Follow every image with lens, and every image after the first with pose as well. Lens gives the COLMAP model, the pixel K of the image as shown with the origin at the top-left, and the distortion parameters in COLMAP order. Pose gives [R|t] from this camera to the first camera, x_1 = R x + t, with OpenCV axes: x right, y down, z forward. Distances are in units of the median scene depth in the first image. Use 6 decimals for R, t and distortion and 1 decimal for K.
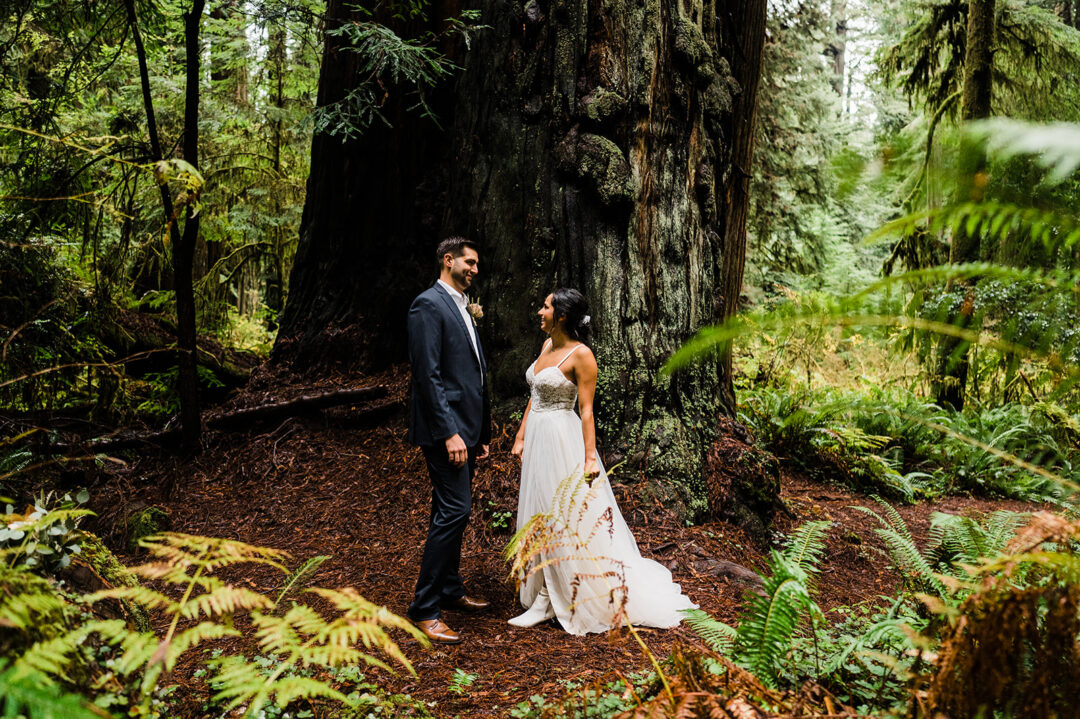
lens RADIAL K [[777.9, 0, 540.0], [0, 777.9, 359.5], [0, 0, 1]] dist [0.010979, -0.000542]
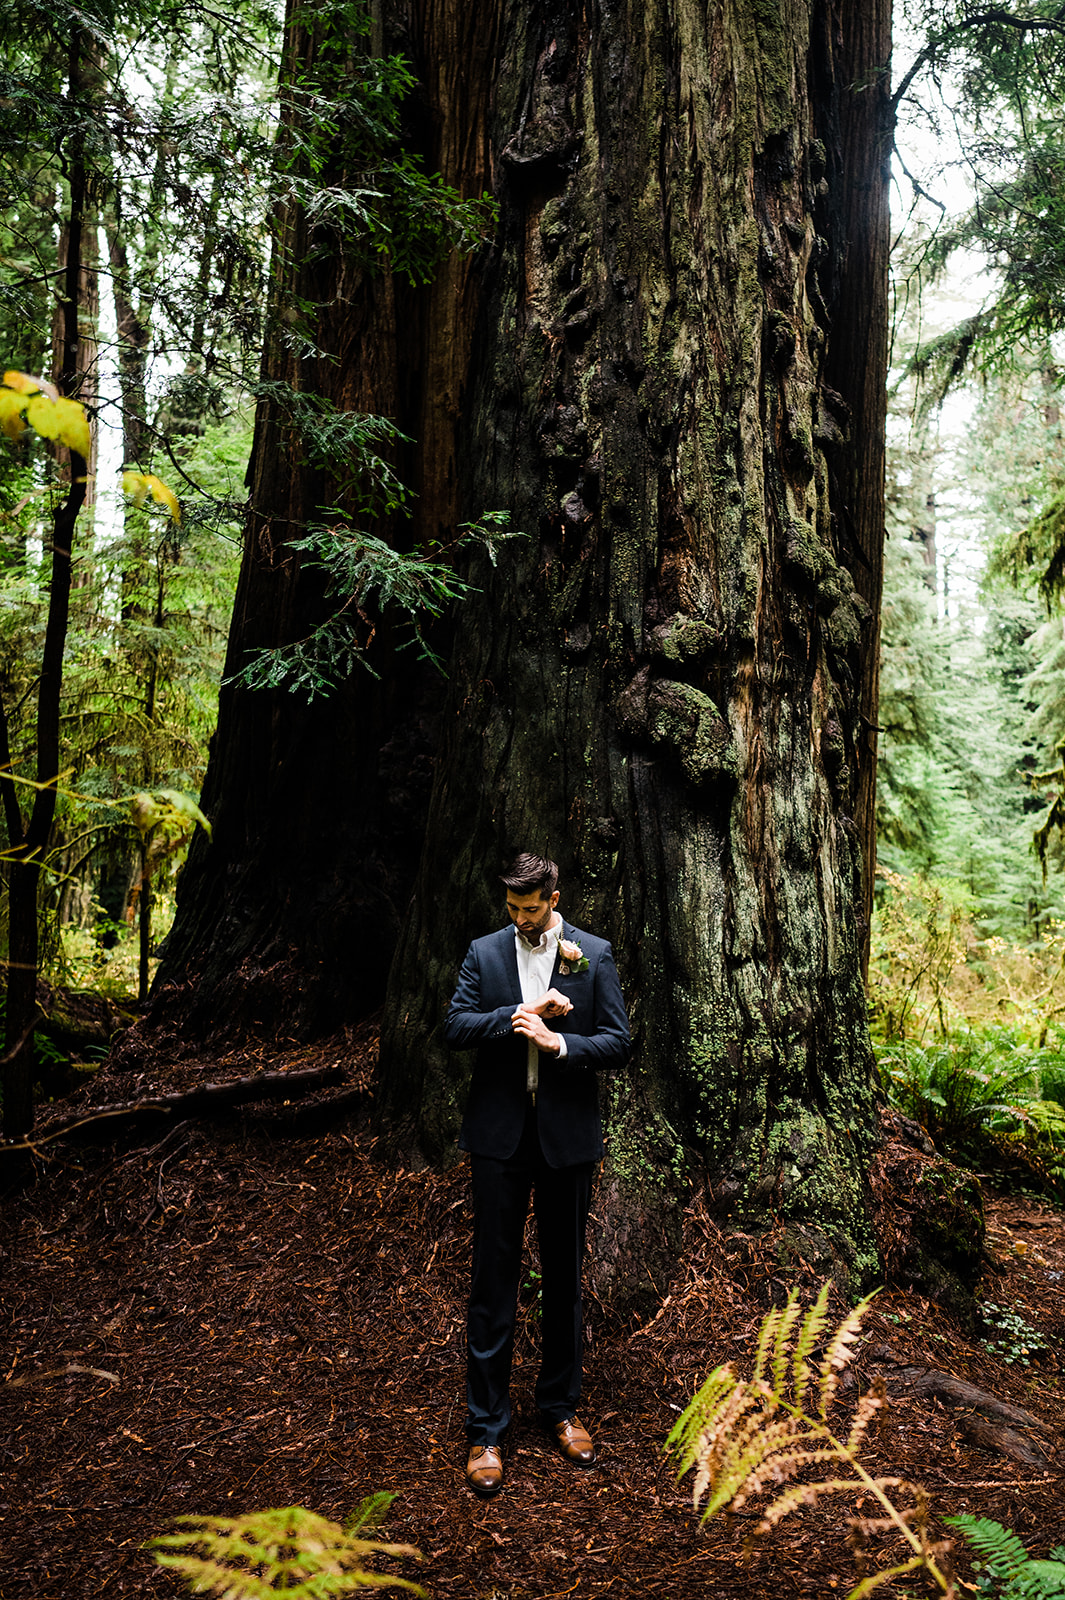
lens RADIAL K [[1152.4, 0, 536.2], [0, 1152.4, 751.9], [0, 0, 1]] dist [0.010979, -0.000542]
pose [[0.999262, -0.012478, 0.036321, -0.082914], [0.018993, 0.982560, -0.184972, -0.045682], [-0.033380, 0.185525, 0.982072, 0.036986]]
